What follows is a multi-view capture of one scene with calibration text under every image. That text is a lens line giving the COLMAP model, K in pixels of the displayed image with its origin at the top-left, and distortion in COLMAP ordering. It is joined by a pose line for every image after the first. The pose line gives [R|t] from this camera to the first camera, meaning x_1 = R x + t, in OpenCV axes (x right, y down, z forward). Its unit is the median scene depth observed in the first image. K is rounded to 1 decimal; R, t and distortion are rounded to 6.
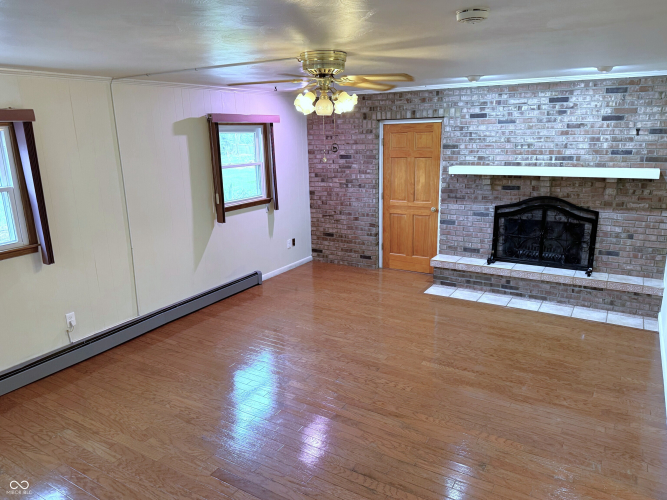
lens RADIAL K [[478.2, 0, 333.0], [0, 478.2, 254.3], [0, 0, 1]] dist [0.078554, -0.093843]
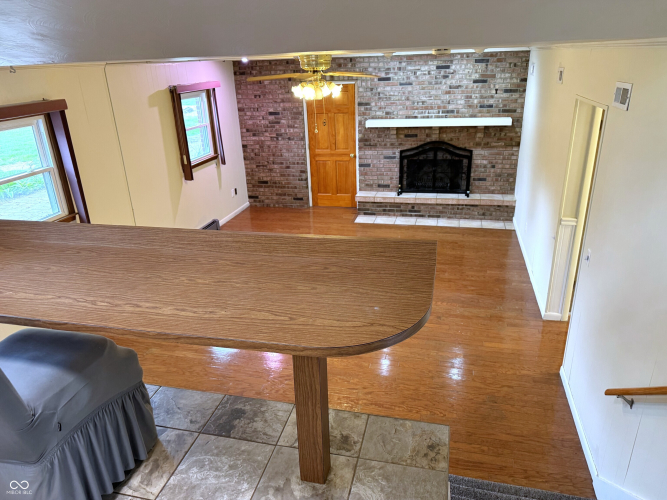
lens RADIAL K [[478.2, 0, 332.1], [0, 478.2, 255.4], [0, 0, 1]] dist [0.078554, -0.093843]
pose [[0.954706, -0.125636, 0.269726, -0.233424], [0.089287, 0.985675, 0.143084, -0.022291], [-0.283839, -0.112520, 0.952247, -0.226186]]
